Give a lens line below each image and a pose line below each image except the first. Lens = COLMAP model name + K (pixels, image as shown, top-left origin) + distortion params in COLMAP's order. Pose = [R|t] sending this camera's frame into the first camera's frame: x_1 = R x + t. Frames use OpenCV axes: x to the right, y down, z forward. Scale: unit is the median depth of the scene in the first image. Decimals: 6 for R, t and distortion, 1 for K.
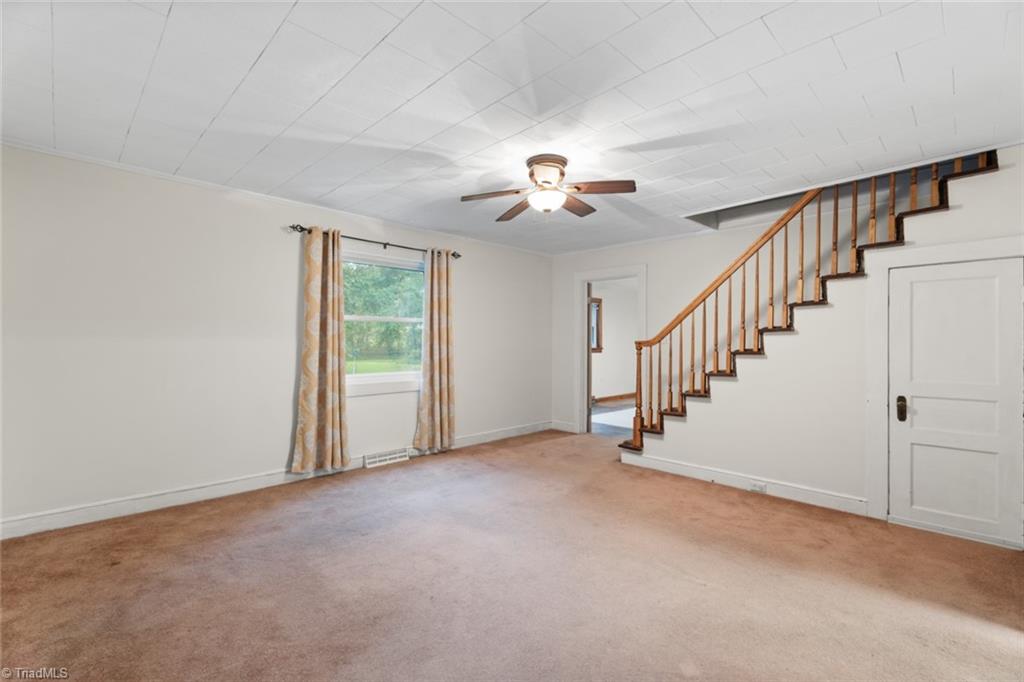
lens RADIAL K [[454.9, 0, 509.2], [0, 454.9, 339.8], [0, 0, 1]] dist [-0.004393, 0.000212]
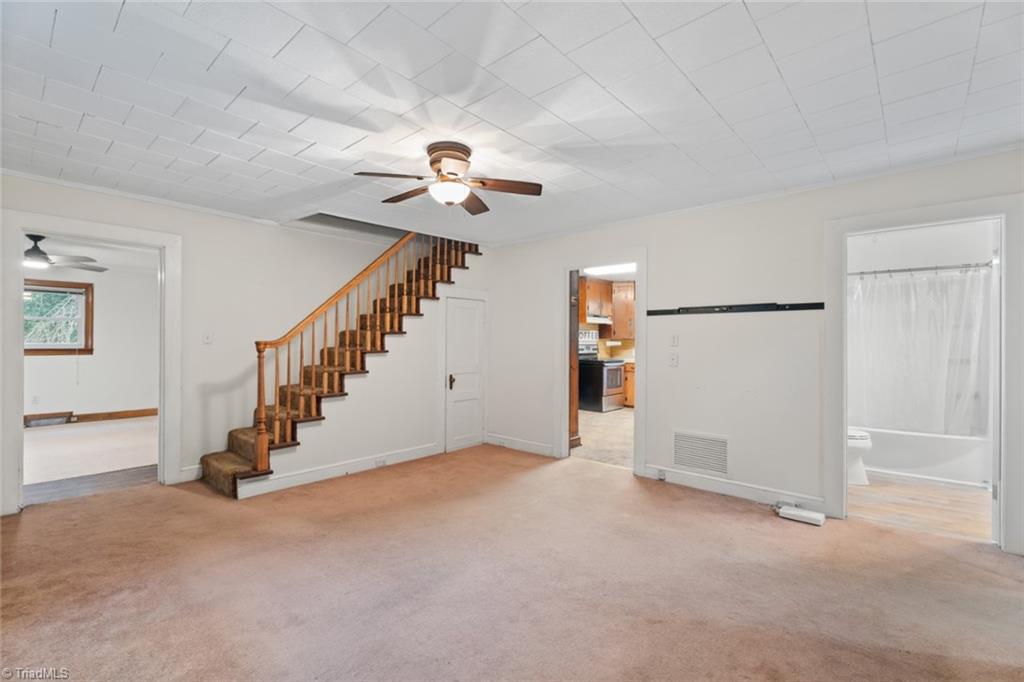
lens RADIAL K [[454.9, 0, 507.5], [0, 454.9, 341.3], [0, 0, 1]] dist [-0.004393, 0.000212]
pose [[-0.065258, -0.002443, 0.997865, -0.692064], [-0.008962, 0.999958, 0.001862, -0.002932], [-0.997828, -0.008821, -0.065277, 0.761056]]
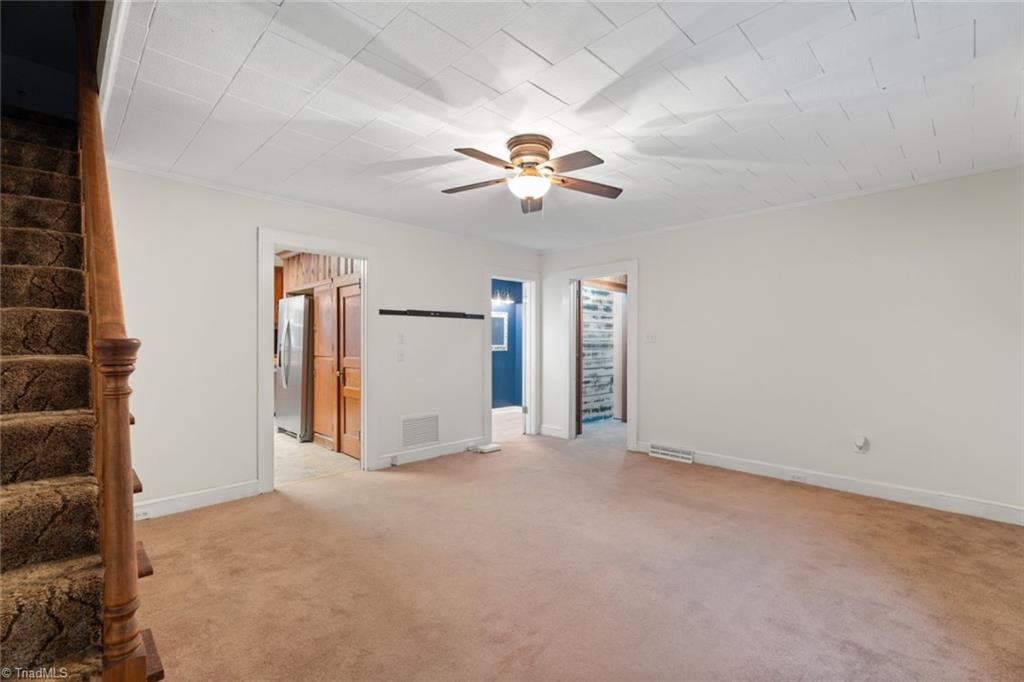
lens RADIAL K [[454.9, 0, 510.0], [0, 454.9, 343.5], [0, 0, 1]] dist [-0.004393, 0.000212]
pose [[-0.999978, -0.002689, -0.006044, 0.107243], [-0.002702, 0.999994, 0.002209, 0.004213], [0.006038, 0.002226, -0.999979, 1.549867]]
